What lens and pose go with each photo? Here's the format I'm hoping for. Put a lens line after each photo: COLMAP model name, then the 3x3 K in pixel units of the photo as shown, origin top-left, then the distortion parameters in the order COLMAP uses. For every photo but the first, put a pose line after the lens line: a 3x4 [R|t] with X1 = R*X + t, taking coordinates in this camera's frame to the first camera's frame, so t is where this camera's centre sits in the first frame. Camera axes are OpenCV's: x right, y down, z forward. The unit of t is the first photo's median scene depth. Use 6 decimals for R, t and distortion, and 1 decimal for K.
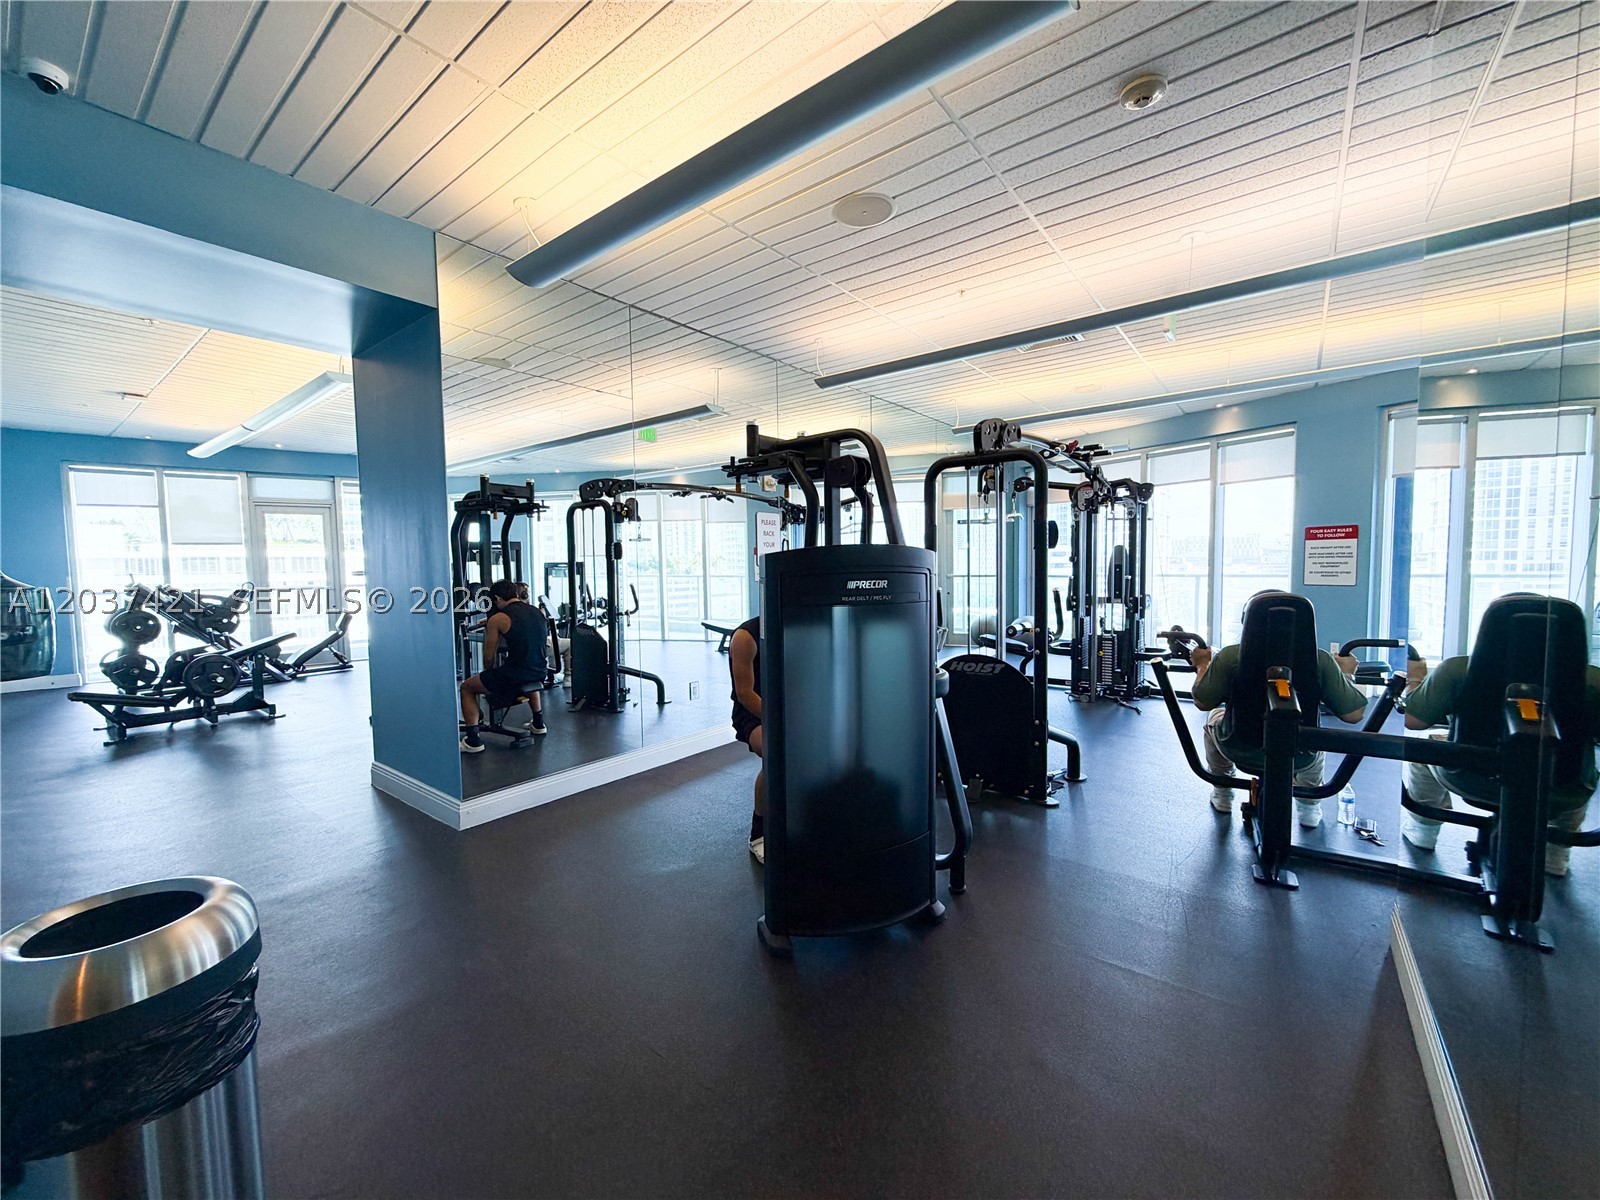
lens RADIAL K [[638.4, 0, 799.1], [0, 638.4, 601.5], [0, 0, 1]] dist [0.001955, 0.000056]
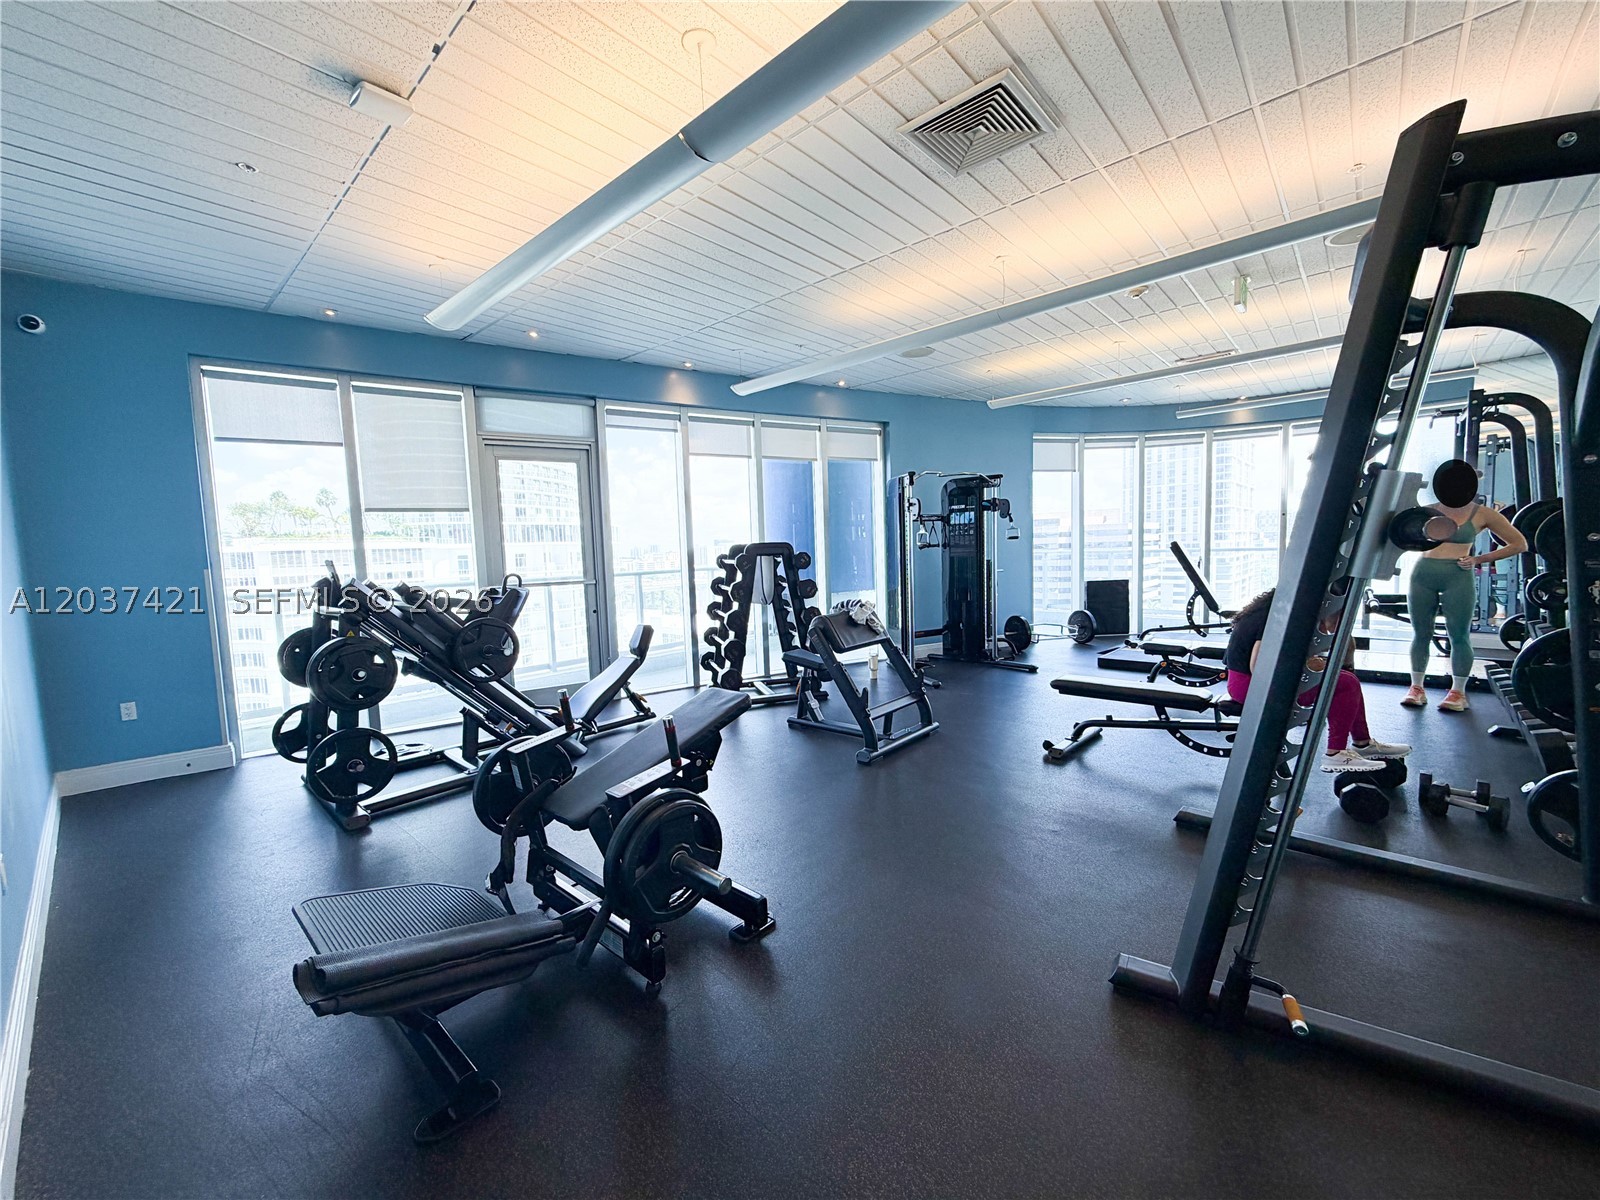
lens RADIAL K [[638.4, 0, 799.2], [0, 638.4, 597.7], [0, 0, 1]] dist [0.001955, 0.000056]
pose [[0.997024, -0.011125, -0.076285, -0.564784], [0.012555, 0.999754, 0.018286, -0.016484], [0.076062, -0.019190, 0.996918, 0.467130]]
